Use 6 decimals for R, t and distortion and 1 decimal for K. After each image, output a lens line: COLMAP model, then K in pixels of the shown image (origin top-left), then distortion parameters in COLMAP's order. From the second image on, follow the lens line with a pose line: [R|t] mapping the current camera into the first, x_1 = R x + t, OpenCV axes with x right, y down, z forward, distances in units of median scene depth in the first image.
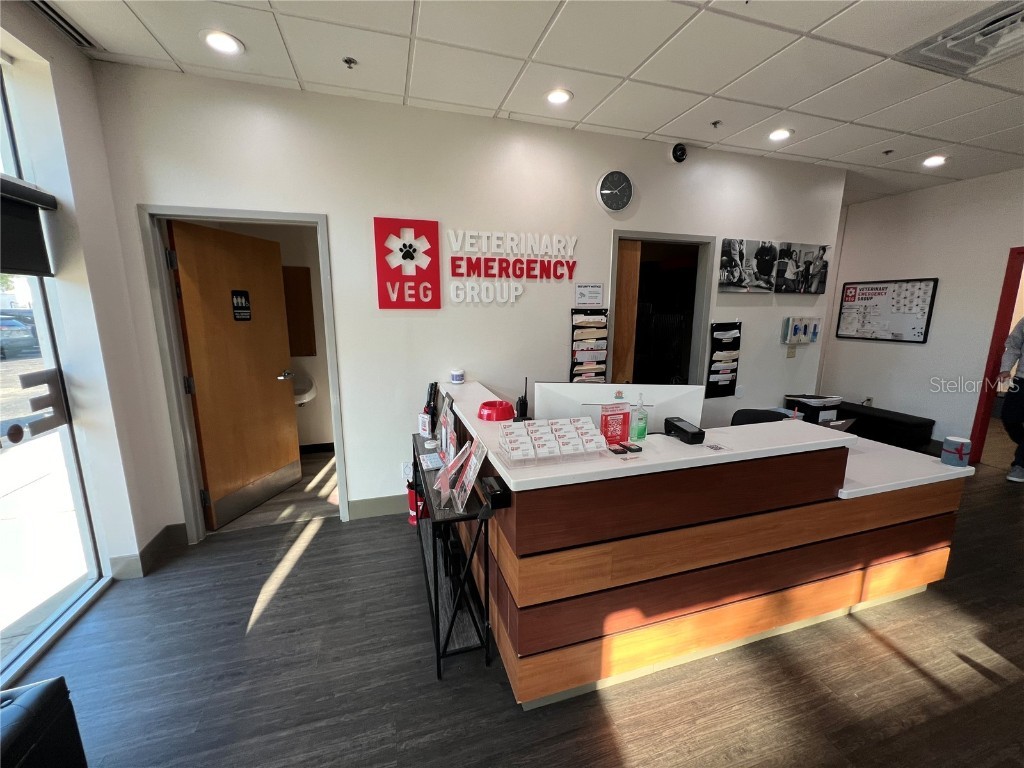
lens RADIAL K [[408.1, 0, 507.8], [0, 408.1, 383.3], [0, 0, 1]] dist [-0.000194, 0.000198]
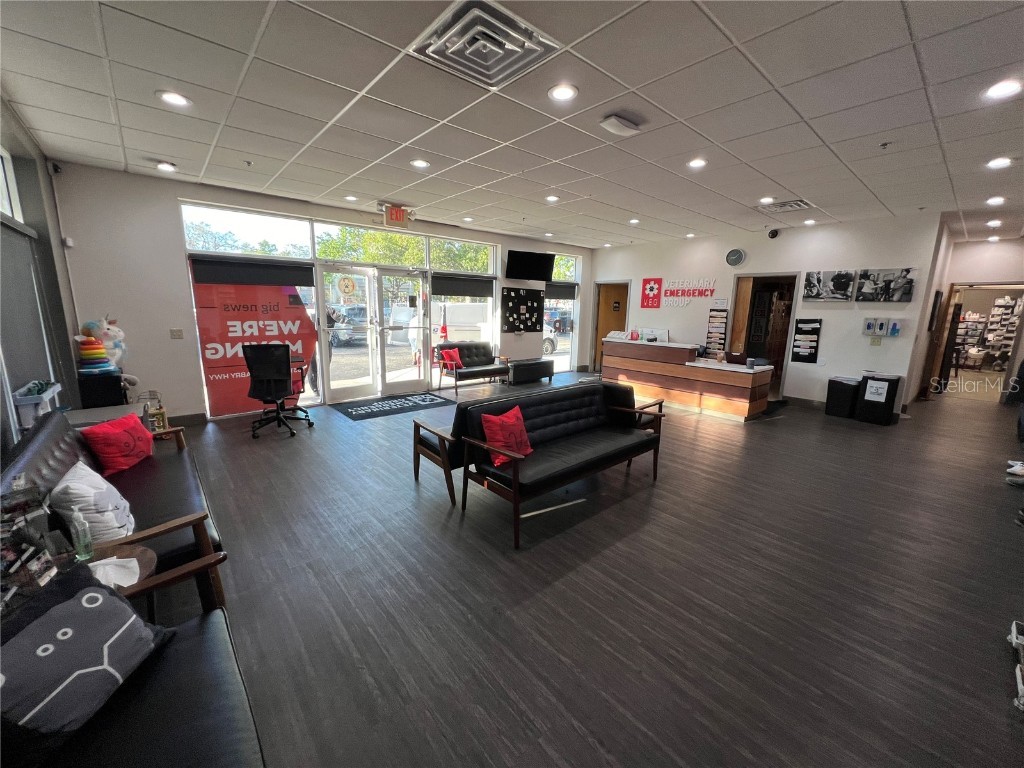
lens RADIAL K [[408.1, 0, 514.4], [0, 408.1, 386.2], [0, 0, 1]] dist [-0.000194, 0.000198]
pose [[0.411658, 0.180361, -0.893313, 1.744708], [-0.187619, 0.975996, 0.110596, 0.188701], [0.891817, 0.122074, 0.435616, -0.908417]]
